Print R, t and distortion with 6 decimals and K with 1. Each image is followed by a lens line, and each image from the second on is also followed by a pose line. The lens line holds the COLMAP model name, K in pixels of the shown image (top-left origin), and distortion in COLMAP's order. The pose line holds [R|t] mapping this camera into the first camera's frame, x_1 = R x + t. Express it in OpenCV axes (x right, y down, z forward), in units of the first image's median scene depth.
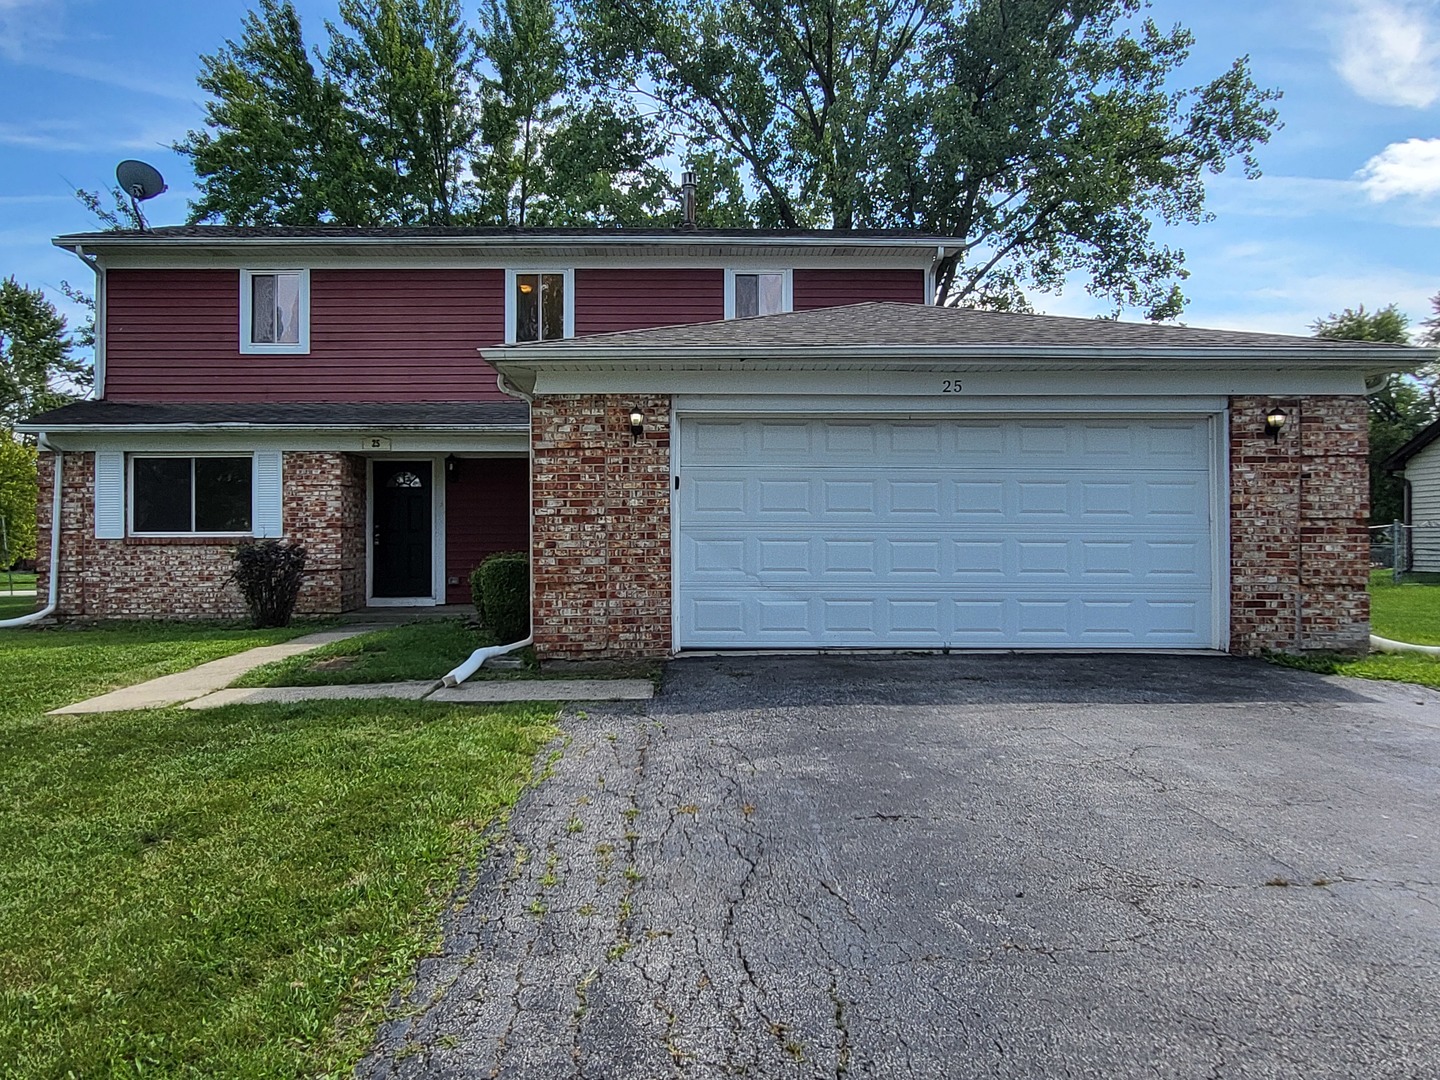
lens RADIAL K [[1067.6, 0, 717.6], [0, 1067.6, 536.9], [0, 0, 1]] dist [-0.009173, -0.001469]
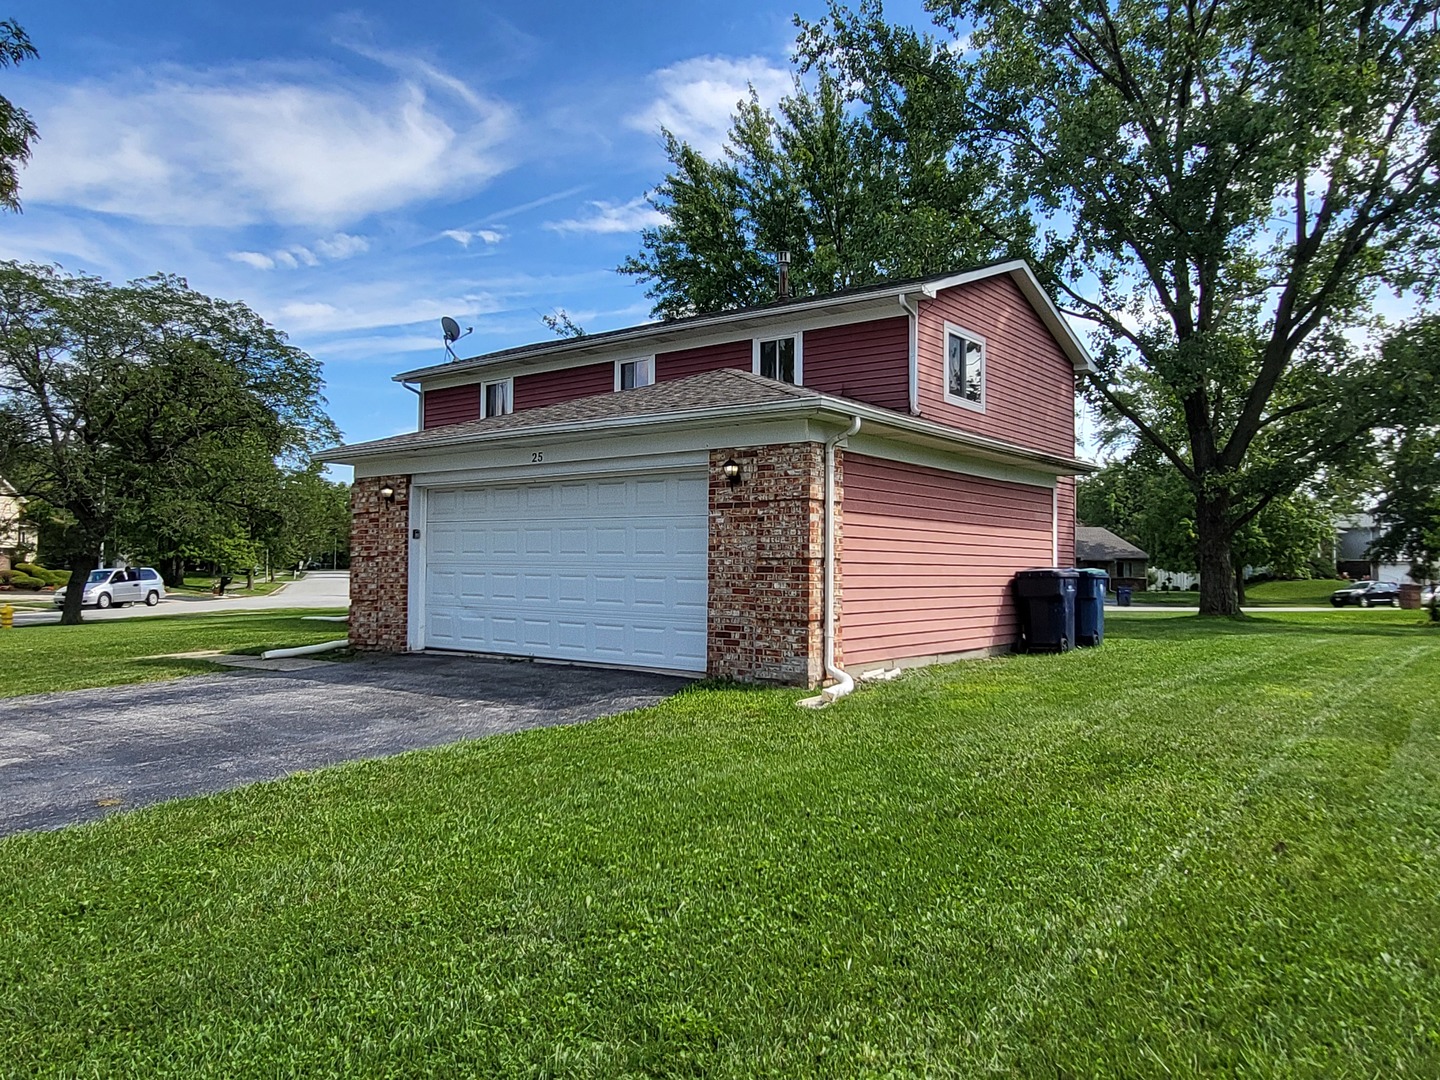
lens RADIAL K [[1067.6, 0, 722.5], [0, 1067.6, 542.0], [0, 0, 1]] dist [-0.009173, -0.001469]
pose [[0.778778, -0.009388, -0.627229, 1.192339], [-0.001227, 0.999863, -0.016490, -0.015724], [0.627298, 0.013612, 0.778660, 0.121034]]
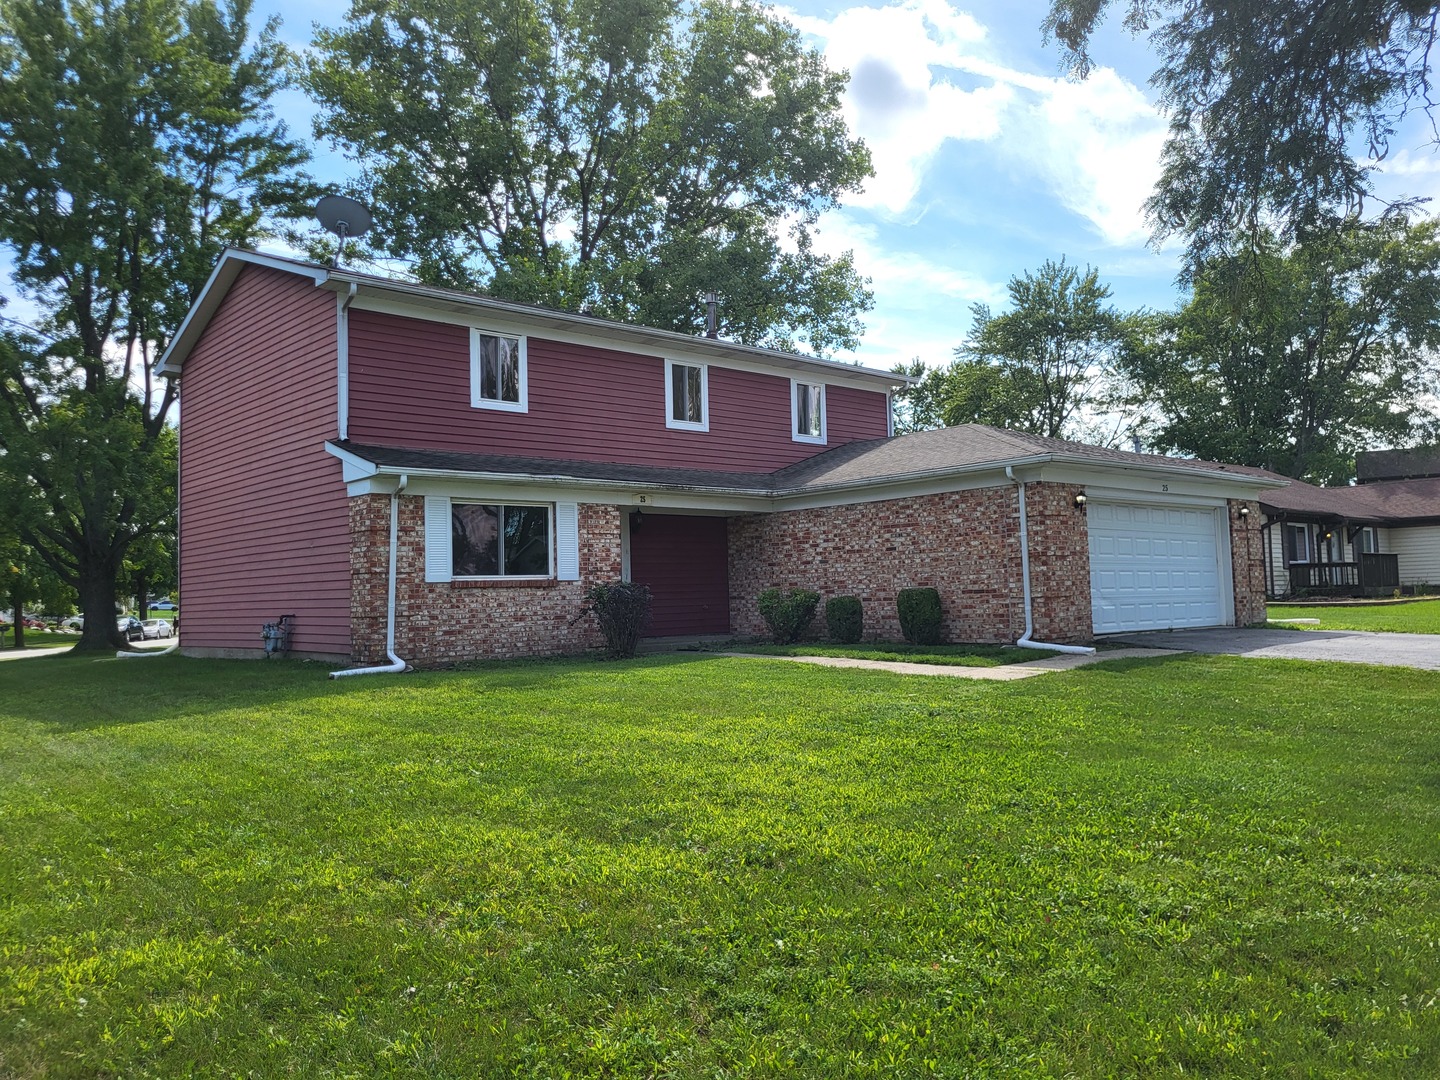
lens RADIAL K [[1118.4, 0, 718.0], [0, 1118.4, 539.3], [0, 0, 1]] dist [-0.002979, -0.000816]
pose [[0.762262, 0.015862, 0.647075, -1.606761], [0.020178, 0.998632, -0.048249, 0.026632], [-0.646954, 0.049835, 0.760898, 0.022654]]
